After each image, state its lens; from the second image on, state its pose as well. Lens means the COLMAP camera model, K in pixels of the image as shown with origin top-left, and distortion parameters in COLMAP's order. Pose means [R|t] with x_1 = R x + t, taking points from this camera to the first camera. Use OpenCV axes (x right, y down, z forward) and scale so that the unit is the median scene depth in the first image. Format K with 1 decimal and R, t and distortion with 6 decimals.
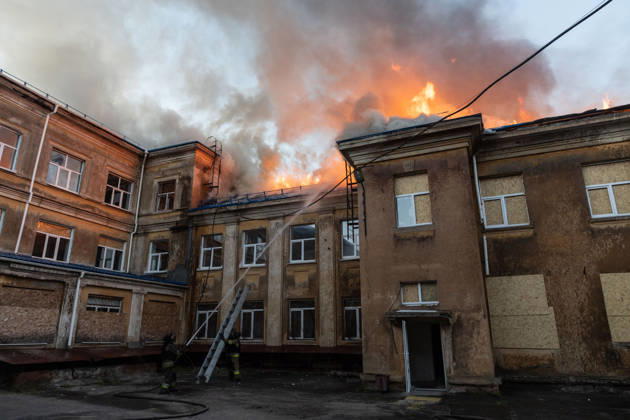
lens RADIAL K [[427.8, 0, 317.6], [0, 427.8, 207.9], [0, 0, 1]] dist [-0.002277, 0.002537]
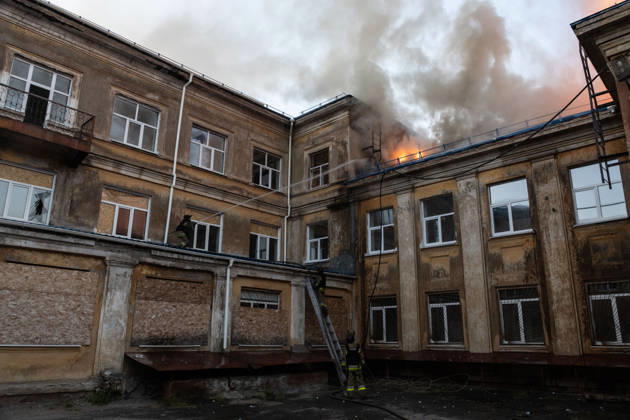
lens RADIAL K [[471.5, 0, 313.1], [0, 471.5, 211.9], [0, 0, 1]] dist [-0.024019, -0.000501]
pose [[0.931880, -0.086033, -0.352417, -0.067715], [0.095065, 0.995436, 0.008368, 0.056572], [0.350089, -0.041301, 0.935806, 0.184226]]
